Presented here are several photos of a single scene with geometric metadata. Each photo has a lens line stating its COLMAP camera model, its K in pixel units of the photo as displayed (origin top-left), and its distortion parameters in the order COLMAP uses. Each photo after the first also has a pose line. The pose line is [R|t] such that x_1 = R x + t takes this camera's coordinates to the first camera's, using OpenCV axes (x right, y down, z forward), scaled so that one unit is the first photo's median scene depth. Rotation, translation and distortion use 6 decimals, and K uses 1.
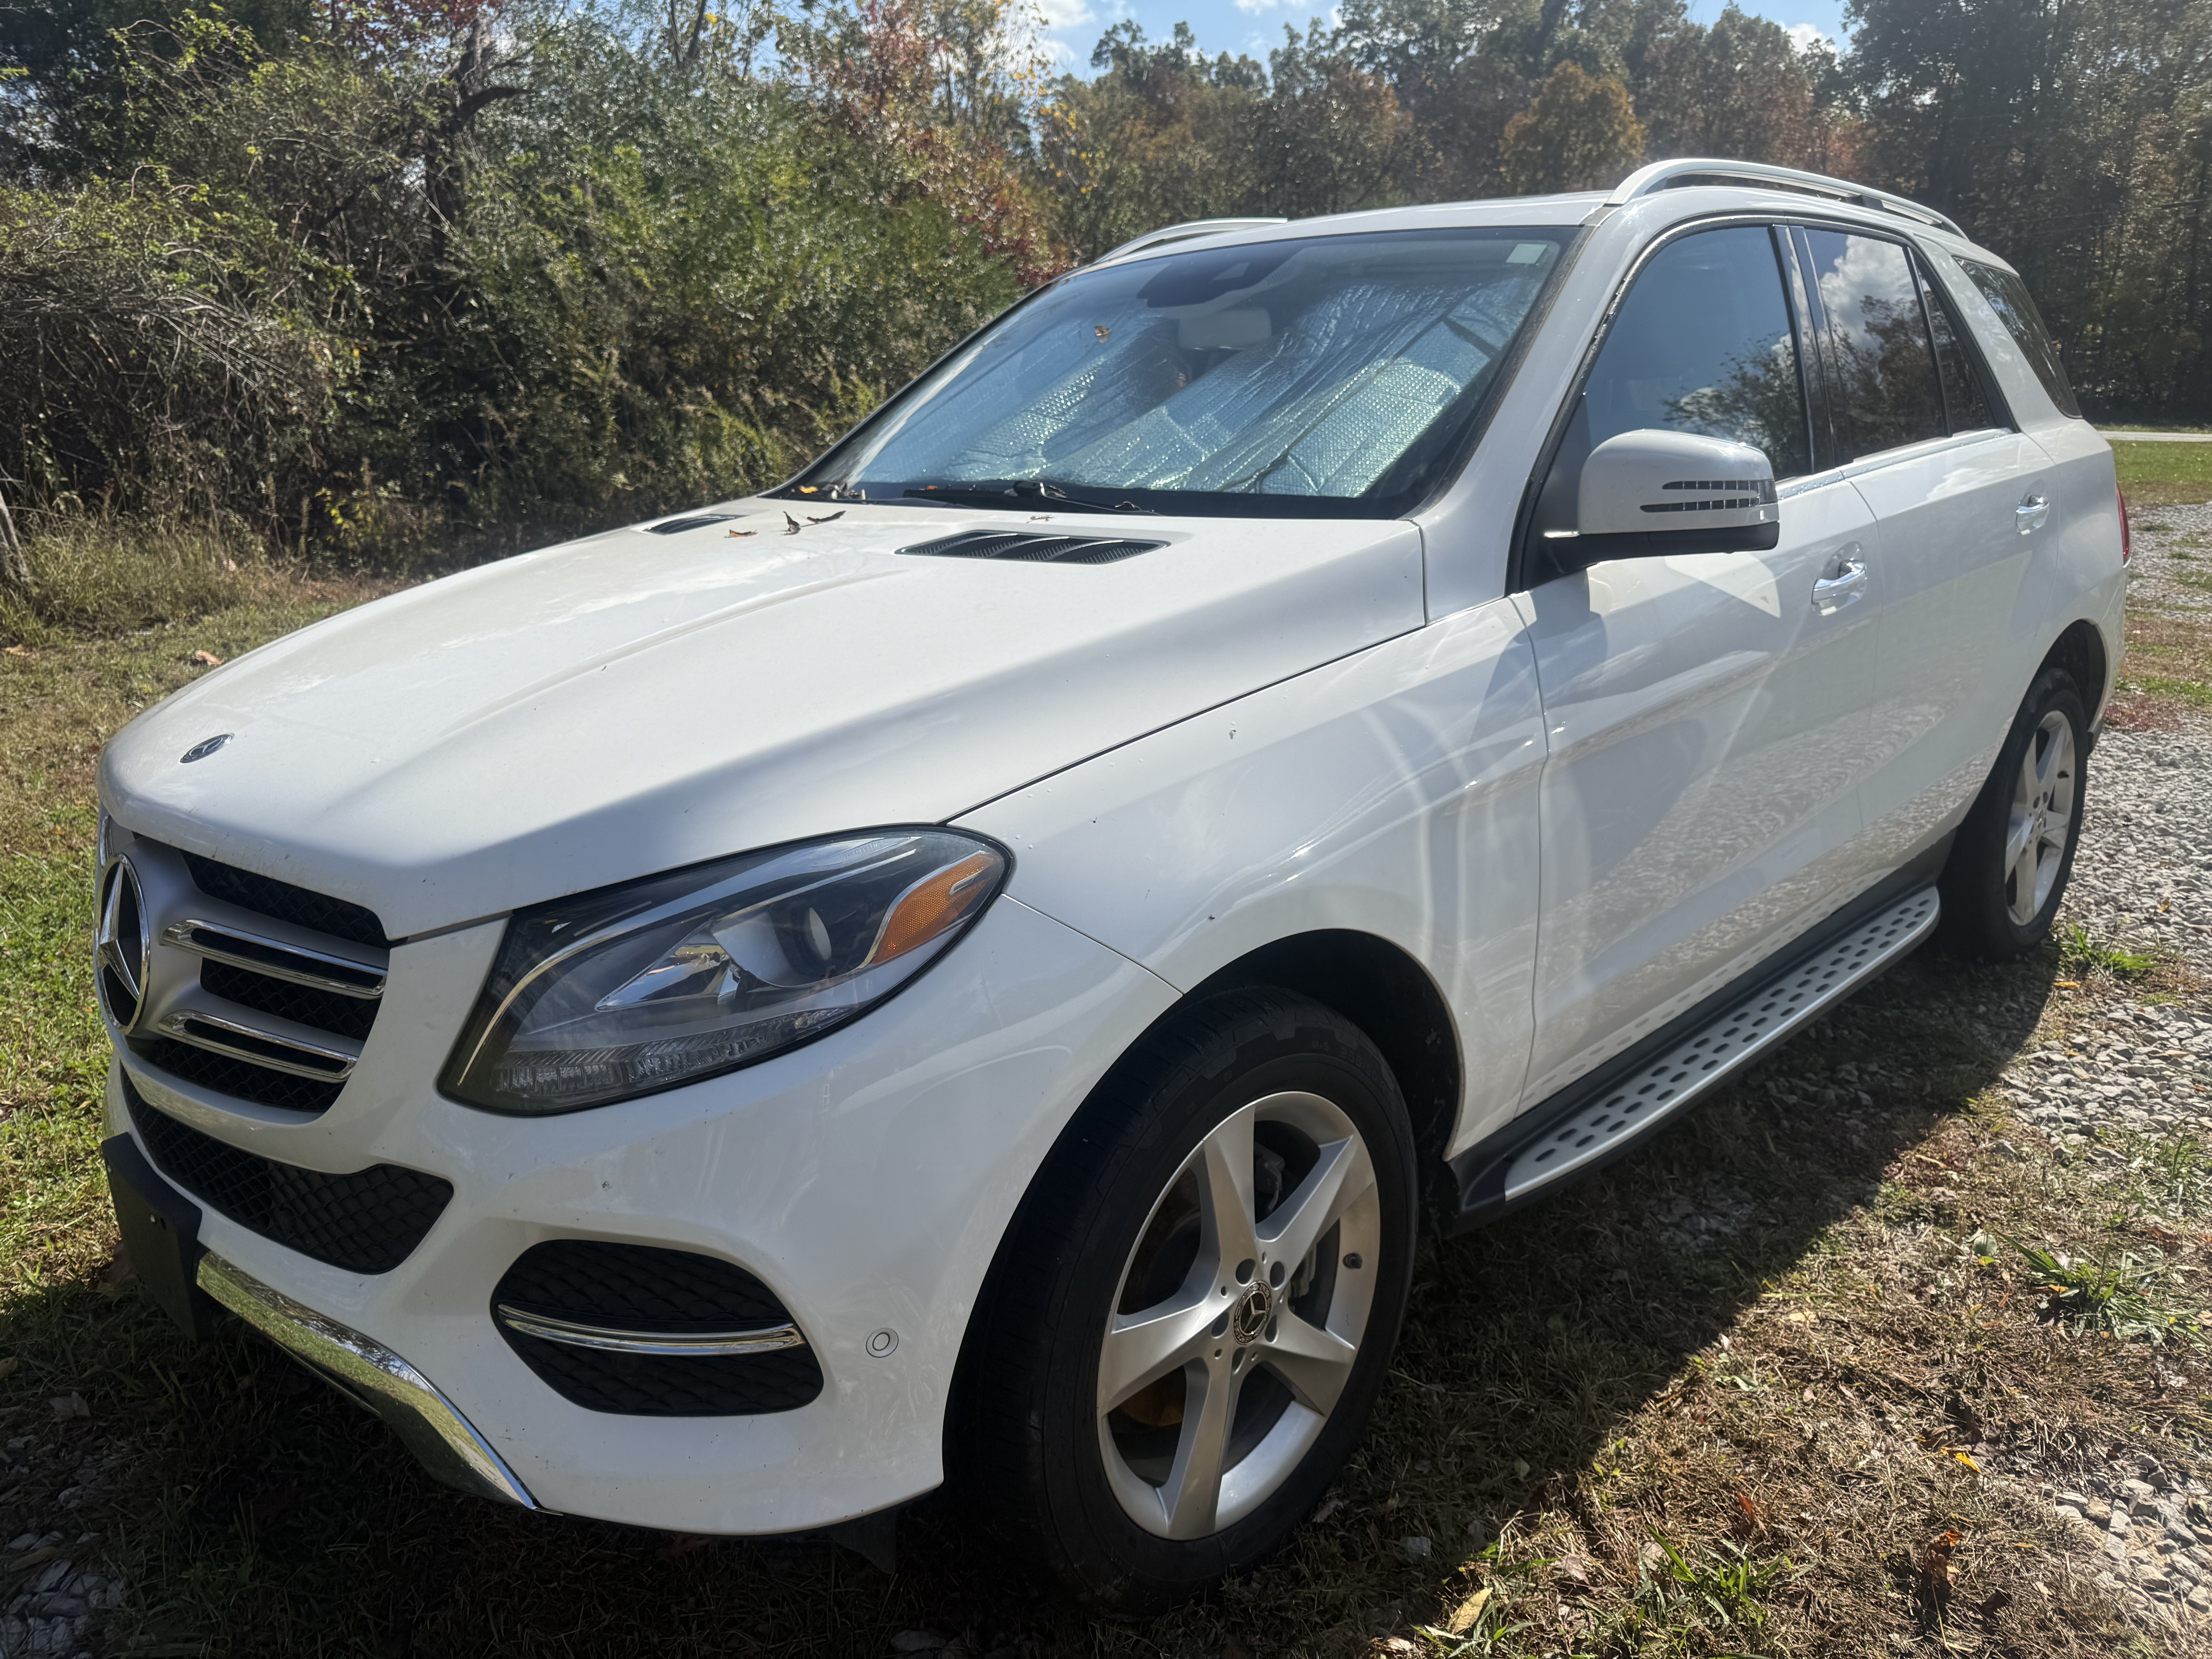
lens RADIAL K [[1553.1, 0, 1106.8], [0, 1553.1, 825.0], [0, 0, 1]] dist [-0.005334, -0.012886]
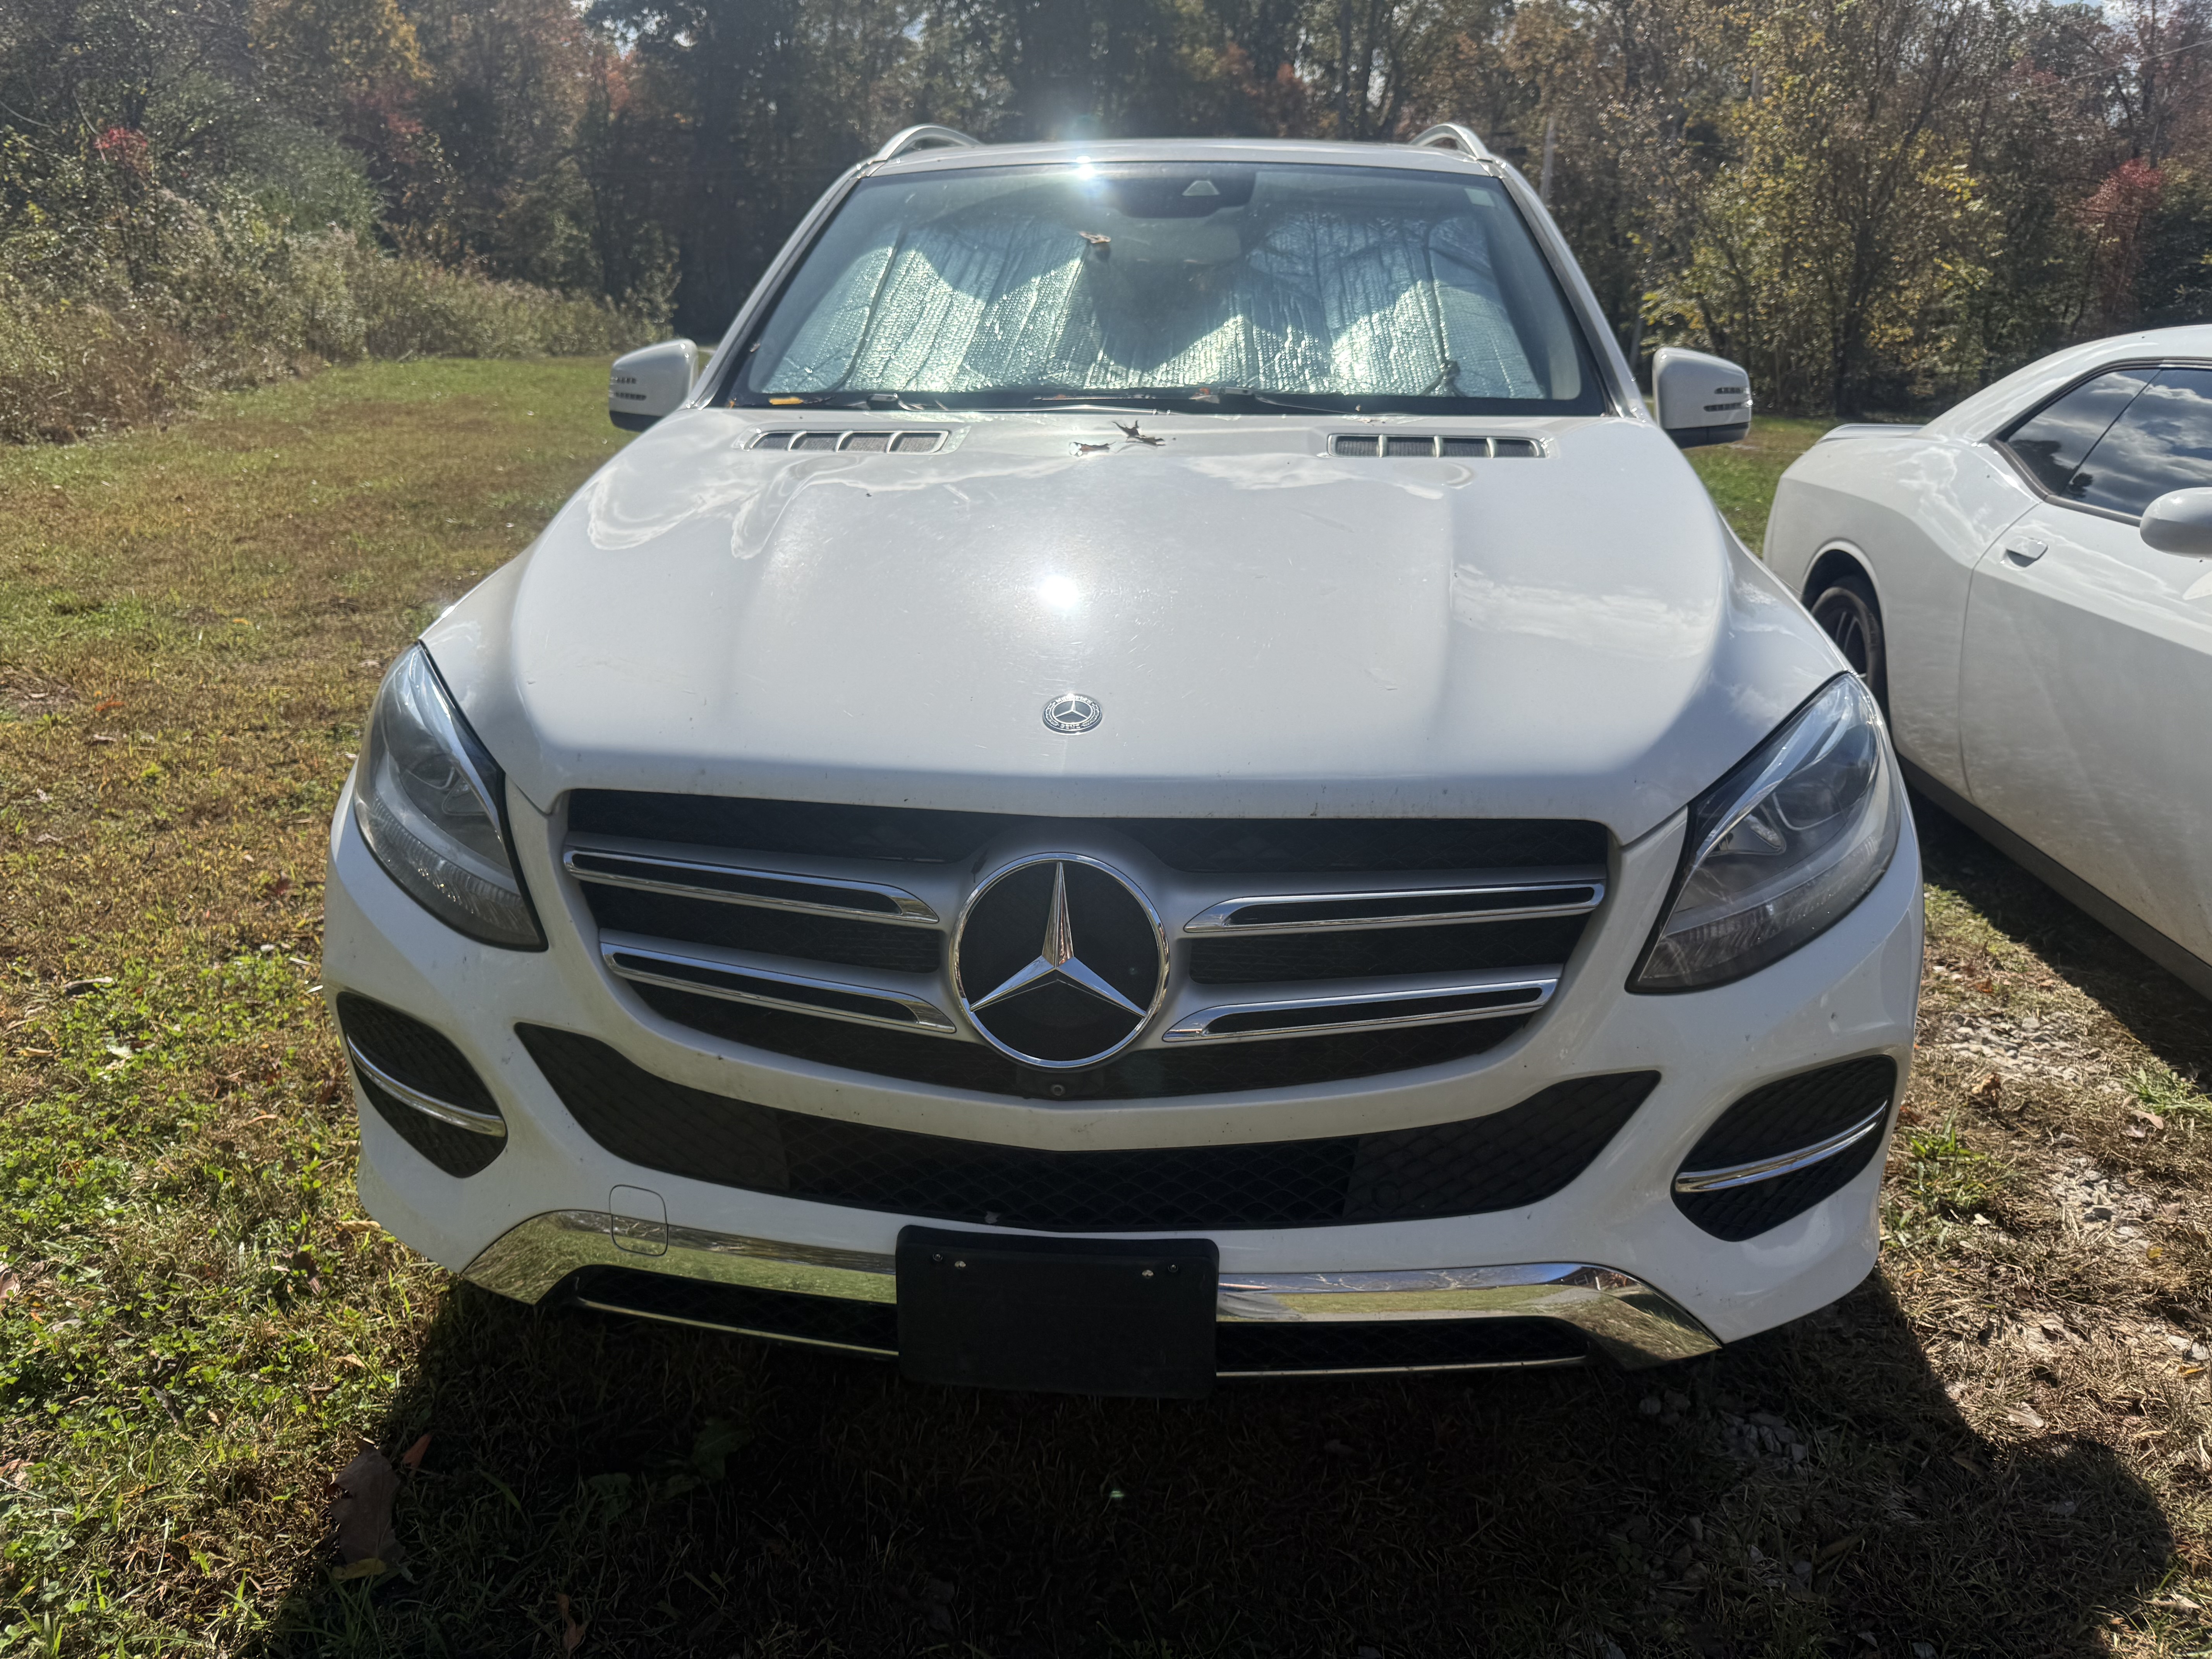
lens RADIAL K [[1553.1, 0, 1106.9], [0, 1553.1, 834.1], [0, 0, 1]] dist [-0.005334, -0.012886]
pose [[0.774078, -0.170524, 0.609693, -0.895857], [0.138757, 0.985324, 0.099415, -0.051846], [-0.617698, 0.007644, 0.786378, 0.293045]]
